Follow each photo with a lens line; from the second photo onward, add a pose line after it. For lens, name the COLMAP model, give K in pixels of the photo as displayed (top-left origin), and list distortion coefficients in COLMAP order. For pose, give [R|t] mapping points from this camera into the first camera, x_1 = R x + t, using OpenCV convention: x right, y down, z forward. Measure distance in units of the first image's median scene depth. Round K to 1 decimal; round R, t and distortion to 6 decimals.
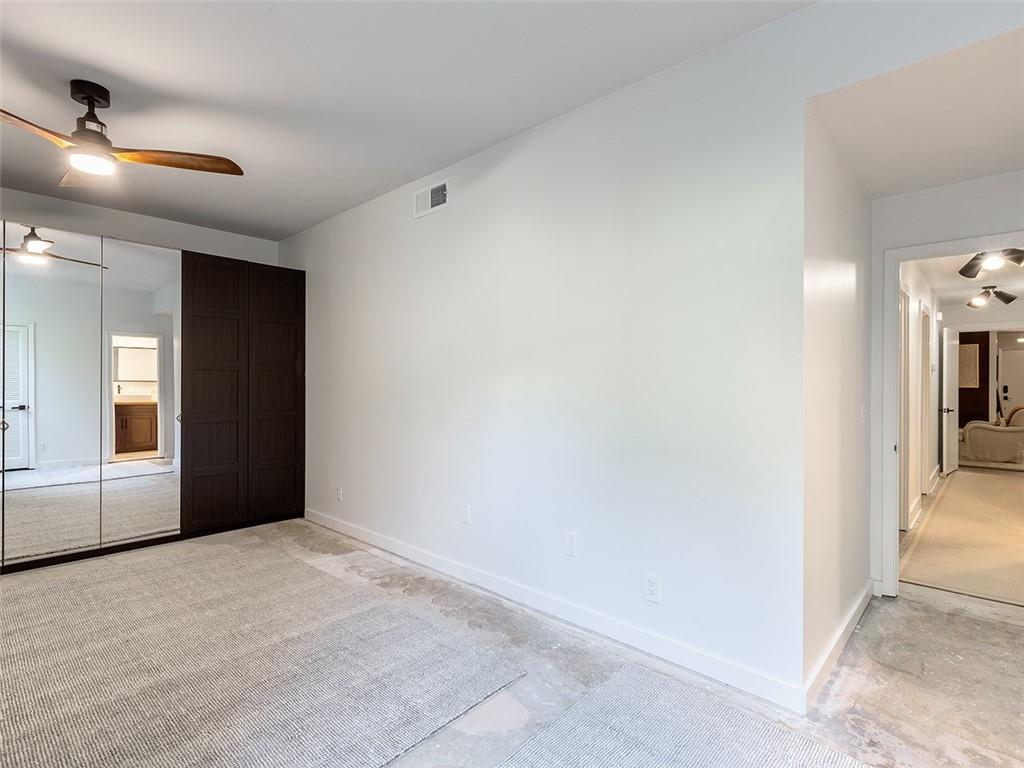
lens RADIAL K [[516.8, 0, 539.7], [0, 516.8, 389.3], [0, 0, 1]] dist [0.002103, -0.000010]
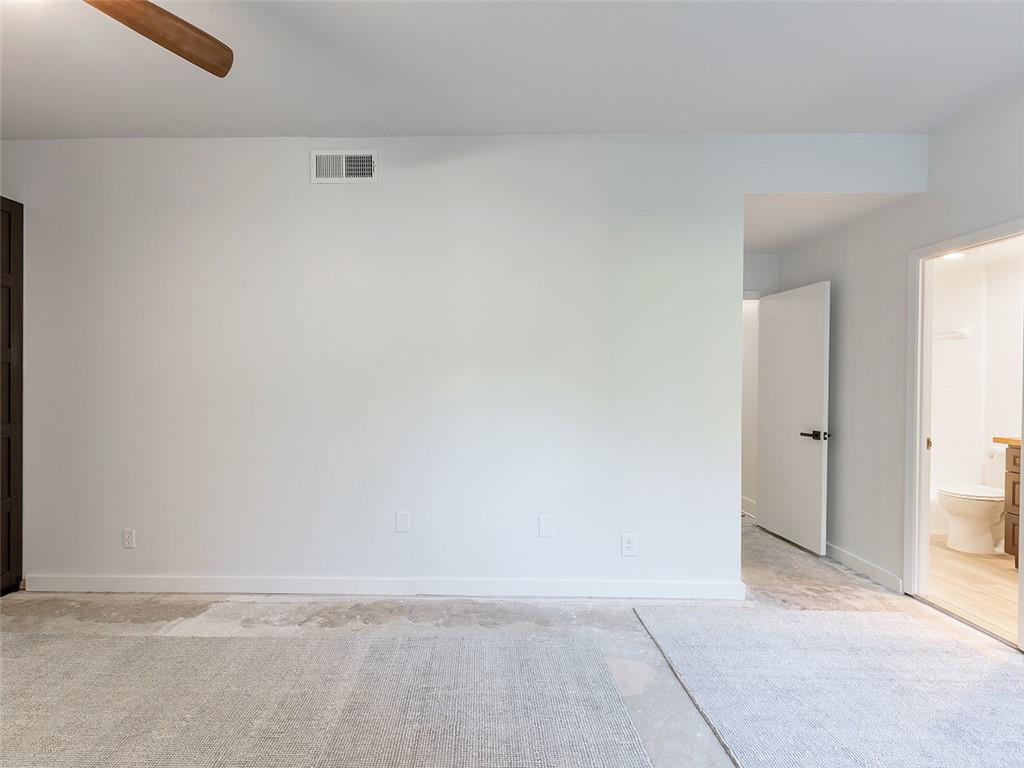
lens RADIAL K [[516.8, 0, 479.0], [0, 516.8, 386.1], [0, 0, 1]] dist [0.002103, -0.000010]
pose [[0.760196, -0.005529, 0.649670, -0.643047], [0.006733, 0.999977, 0.000631, -0.000556], [-0.649659, 0.003895, 0.760216, 0.214149]]
